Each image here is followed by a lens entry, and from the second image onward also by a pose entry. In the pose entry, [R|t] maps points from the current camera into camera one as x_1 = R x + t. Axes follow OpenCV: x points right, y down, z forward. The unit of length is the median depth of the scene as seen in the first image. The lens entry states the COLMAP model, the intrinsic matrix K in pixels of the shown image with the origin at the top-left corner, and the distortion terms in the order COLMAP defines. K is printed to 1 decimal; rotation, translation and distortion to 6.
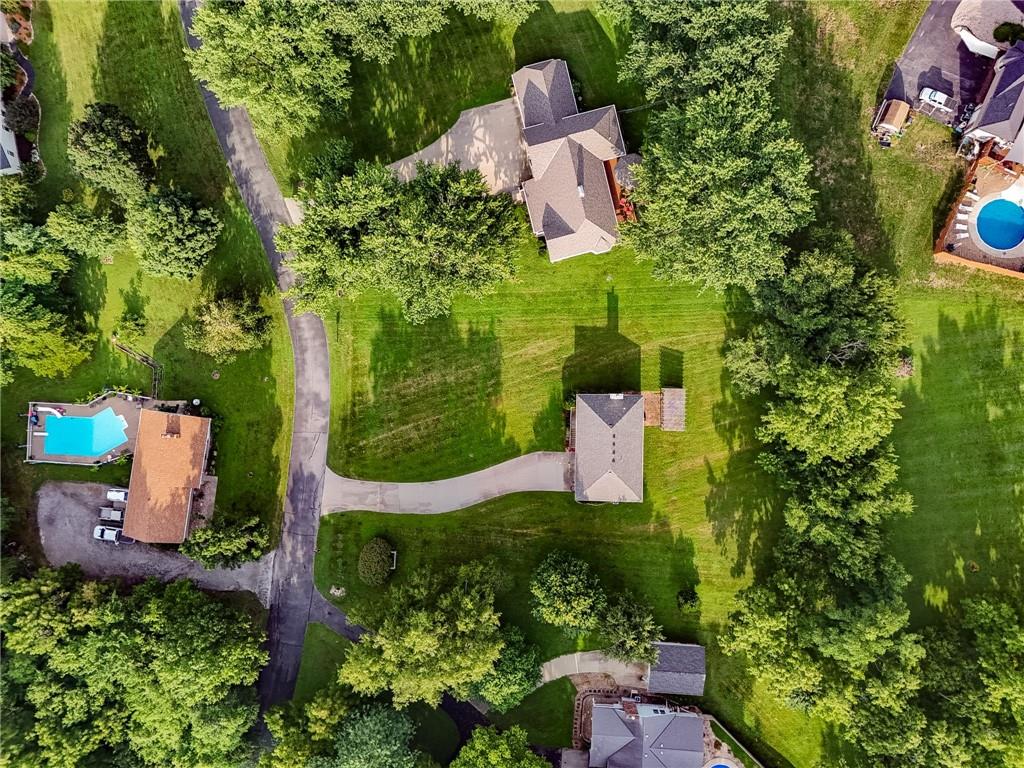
lens RADIAL K [[757.2, 0, 508.1], [0, 757.2, 379.7], [0, 0, 1]] dist [0.059345, -0.037319]
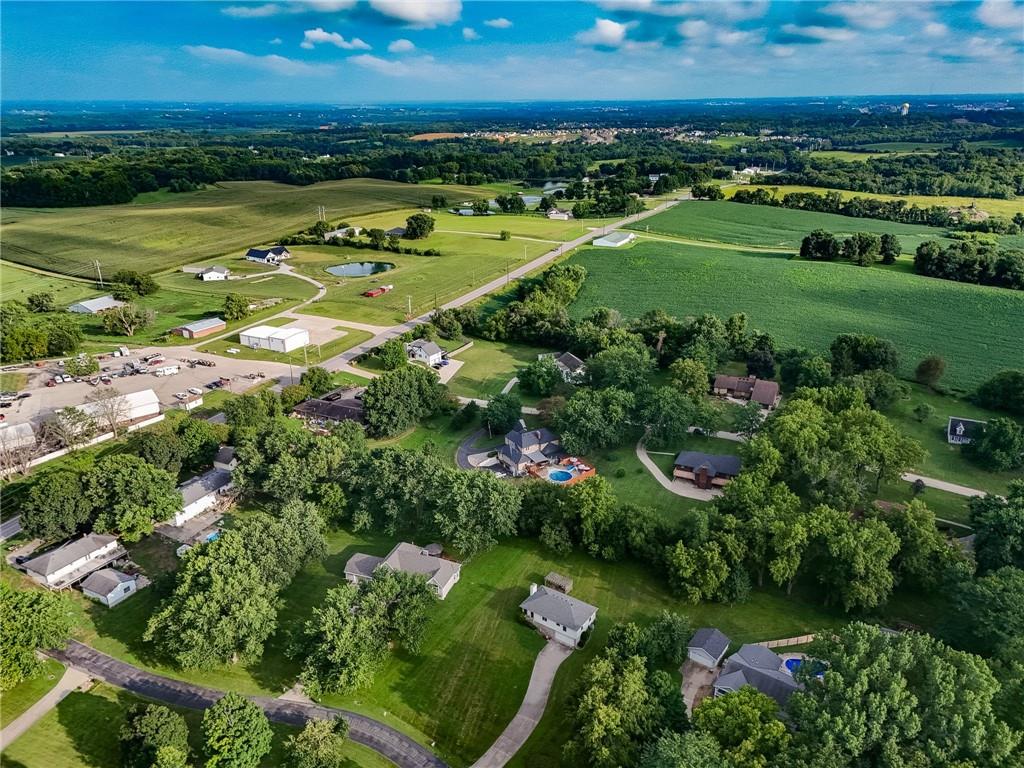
lens RADIAL K [[757.2, 0, 511.5], [0, 757.2, 379.3], [0, 0, 1]] dist [0.059345, -0.037319]
pose [[0.561127, -0.258262, 0.786407, -1.019452], [0.827611, 0.191149, -0.527752, 0.735181], [-0.014023, 0.946975, 0.321000, 0.036574]]
